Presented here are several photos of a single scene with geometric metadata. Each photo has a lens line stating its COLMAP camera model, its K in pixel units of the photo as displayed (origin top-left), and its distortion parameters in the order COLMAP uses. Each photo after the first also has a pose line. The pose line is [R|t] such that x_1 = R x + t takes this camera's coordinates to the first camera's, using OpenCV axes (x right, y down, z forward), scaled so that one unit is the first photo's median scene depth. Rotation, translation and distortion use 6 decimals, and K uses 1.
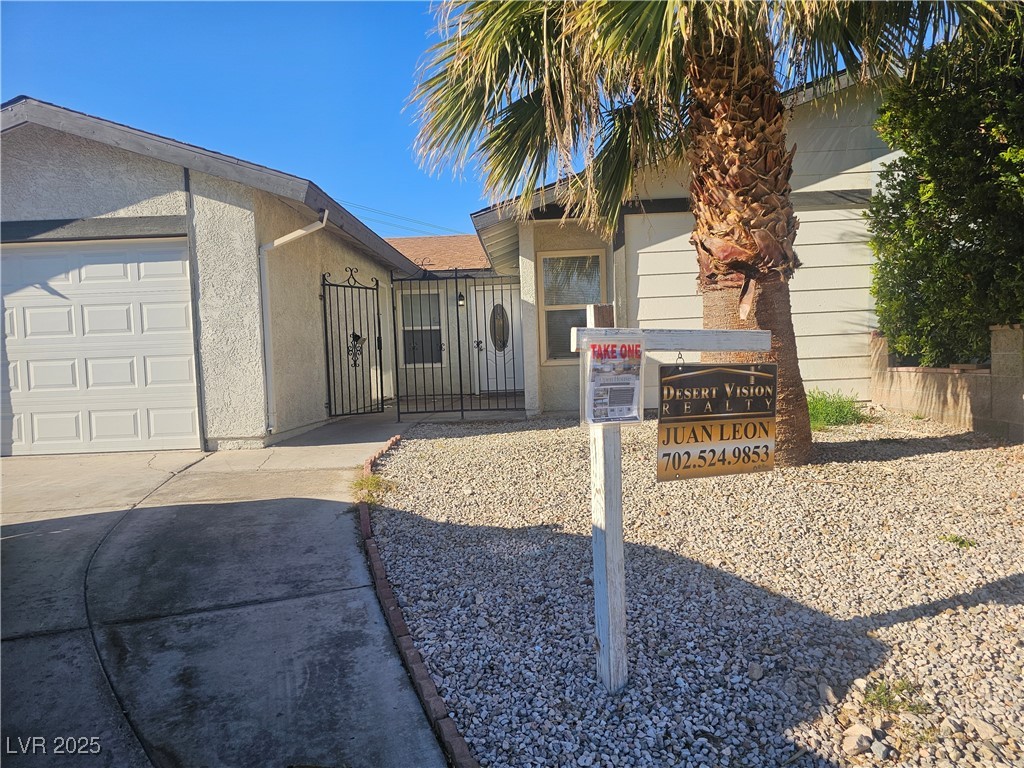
lens RADIAL K [[679.1, 0, 516.4], [0, 679.1, 386.7], [0, 0, 1]] dist [0.063775, -0.061994]
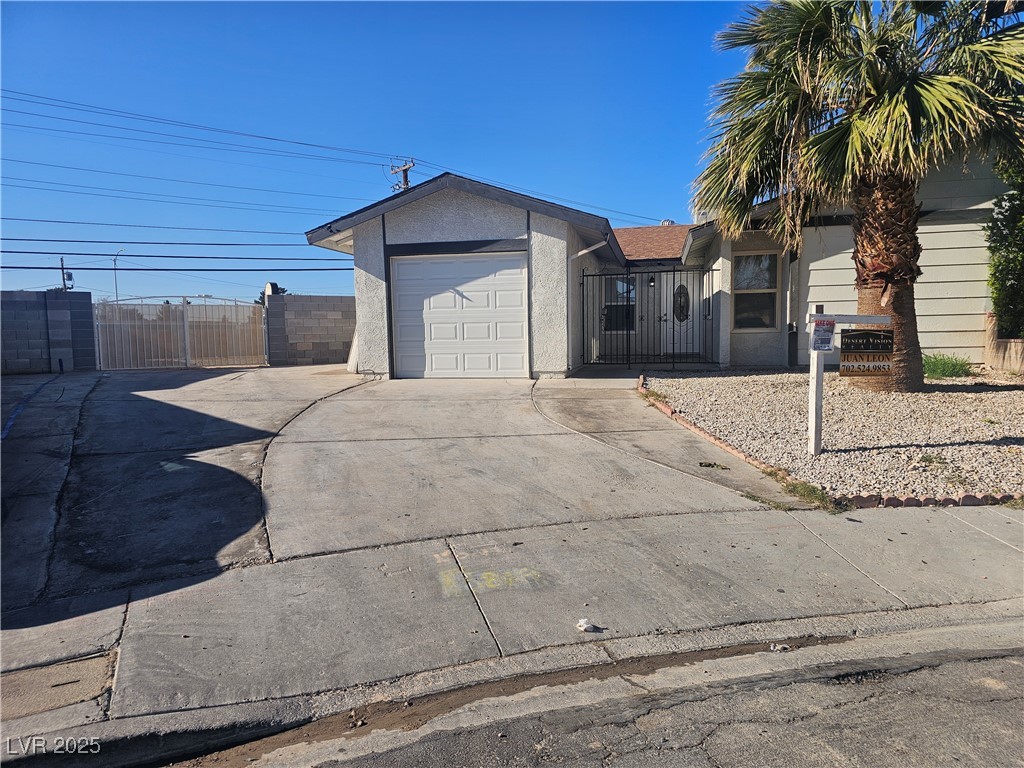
lens RADIAL K [[673.1, 0, 518.3], [0, 673.1, 386.4], [0, 0, 1]] dist [0.073150, -0.070900]
pose [[0.983894, 0.035413, -0.175208, -0.195067], [-0.027716, 0.998548, 0.046185, 0.036187], [0.176589, -0.040586, 0.983448, -0.640296]]
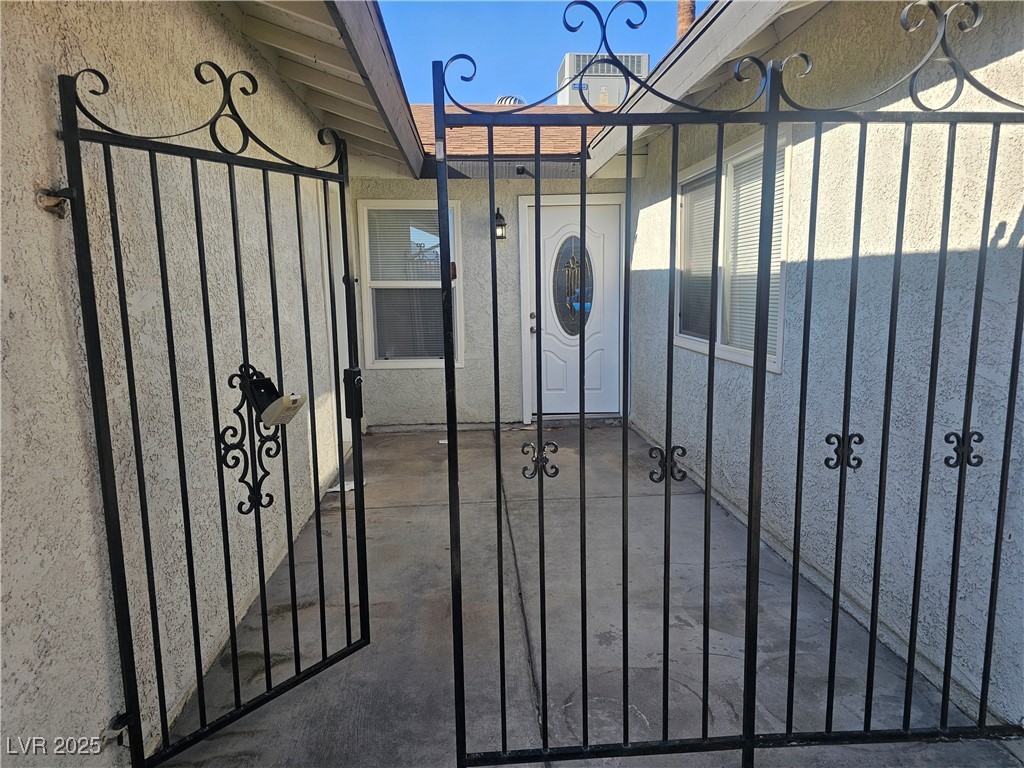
lens RADIAL K [[679.1, 0, 516.4], [0, 679.1, 386.7], [0, 0, 1]] dist [0.063775, -0.061994]
pose [[0.994471, 0.003031, 0.104971, -0.239770], [-0.014249, 0.994234, 0.106286, -0.136462], [-0.104043, -0.107194, 0.988779, 1.061195]]
